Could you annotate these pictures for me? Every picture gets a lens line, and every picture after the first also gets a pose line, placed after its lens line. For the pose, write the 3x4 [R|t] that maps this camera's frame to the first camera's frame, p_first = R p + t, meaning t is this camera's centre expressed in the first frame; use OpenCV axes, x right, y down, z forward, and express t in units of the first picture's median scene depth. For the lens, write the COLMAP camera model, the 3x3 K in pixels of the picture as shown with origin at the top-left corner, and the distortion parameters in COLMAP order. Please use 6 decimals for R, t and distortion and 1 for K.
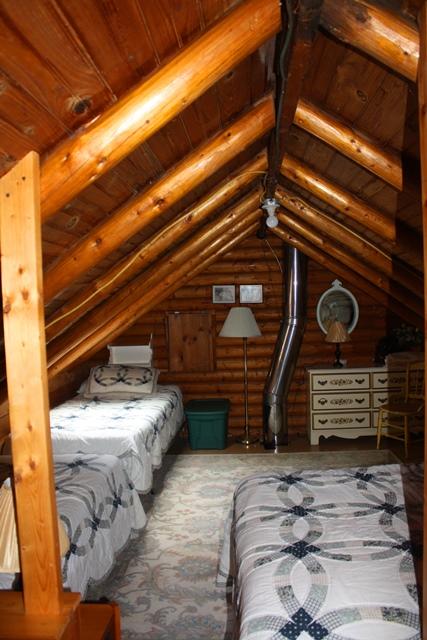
lens RADIAL K [[531.0, 0, 215.3], [0, 531.0, 321.8], [0, 0, 1]] dist [-0.161560, 0.120710]
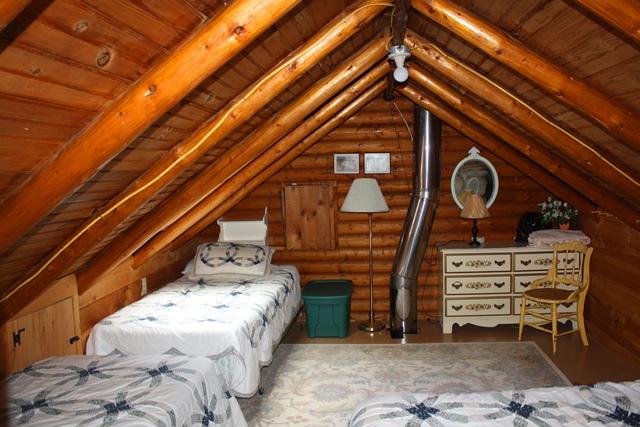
lens RADIAL K [[531.0, 0, 318.5], [0, 531.0, 211.3], [0, 0, 1]] dist [-0.161560, 0.120710]
pose [[0.998860, 0.002660, -0.047657, 0.015117], [-0.000870, 0.999295, 0.037546, -0.006544], [0.047723, -0.037461, 0.998158, 0.136217]]
